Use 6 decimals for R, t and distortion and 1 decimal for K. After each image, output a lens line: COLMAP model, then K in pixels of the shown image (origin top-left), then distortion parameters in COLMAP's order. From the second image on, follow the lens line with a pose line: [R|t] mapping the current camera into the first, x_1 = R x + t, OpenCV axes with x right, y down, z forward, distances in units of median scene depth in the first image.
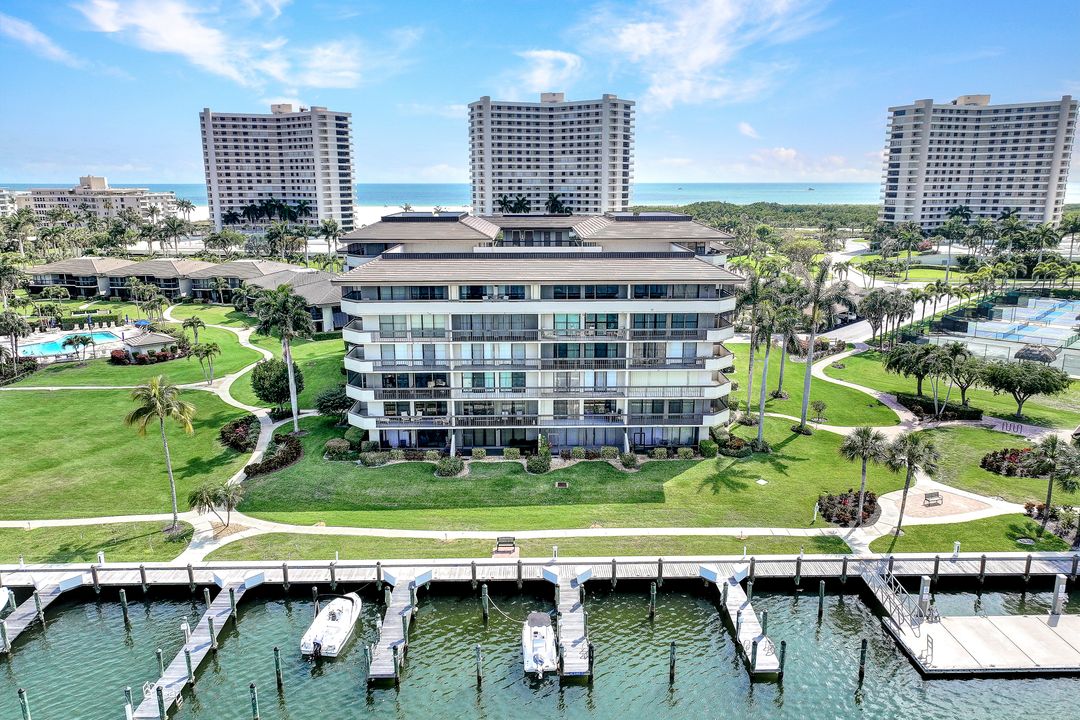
lens RADIAL K [[729.0, 0, 532.9], [0, 729.0, 364.1], [0, 0, 1]] dist [-0.007695, 0.019979]
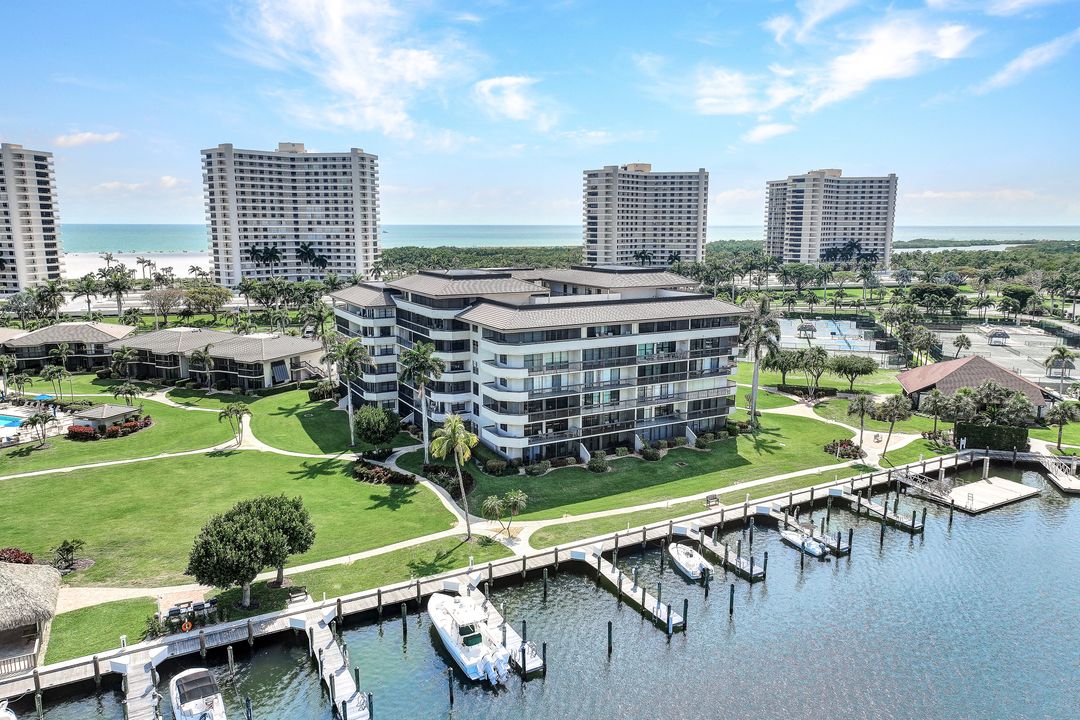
lens RADIAL K [[724.5, 0, 540.0], [0, 724.5, 360.0], [0, 0, 1]] dist [0.000343, 0.003561]
pose [[0.890710, -0.078984, 0.447657, -0.630993], [0.106307, 0.993674, -0.036200, -0.008640], [-0.441966, 0.079833, 0.893472, -0.102328]]
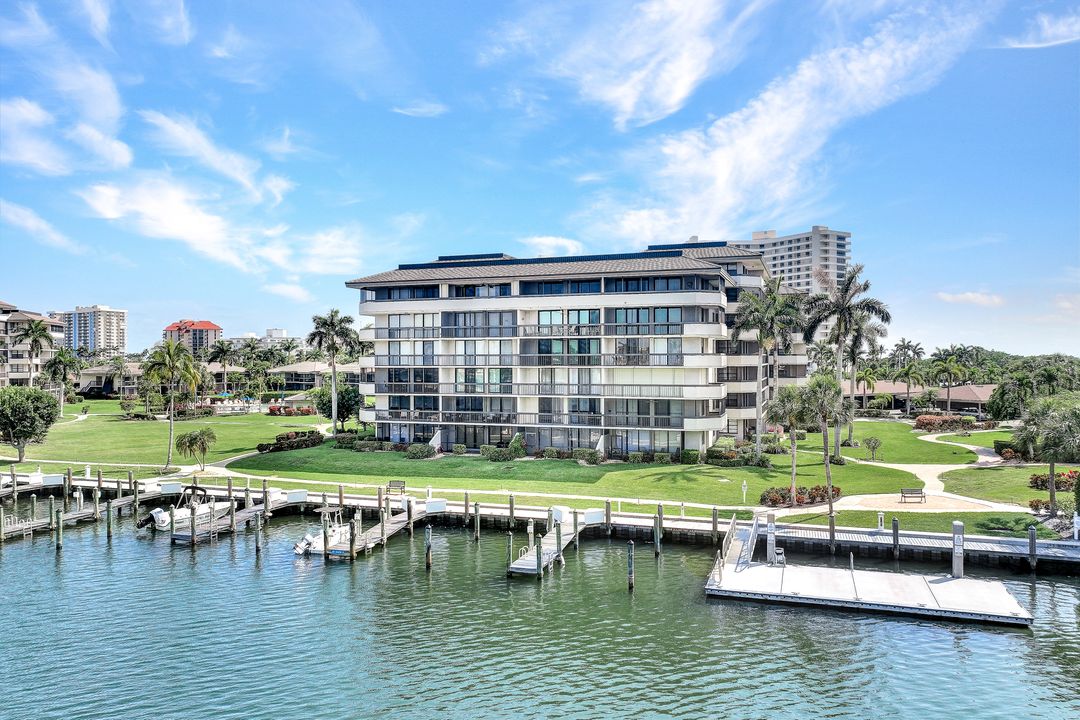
lens RADIAL K [[724.5, 0, 540.0], [0, 724.5, 360.0], [0, 0, 1]] dist [0.000343, 0.003561]
pose [[0.942411, -0.002173, -0.334449, 0.317483], [-0.073824, 0.973963, -0.214349, 0.185111], [0.326207, 0.226695, 0.917714, 0.072015]]
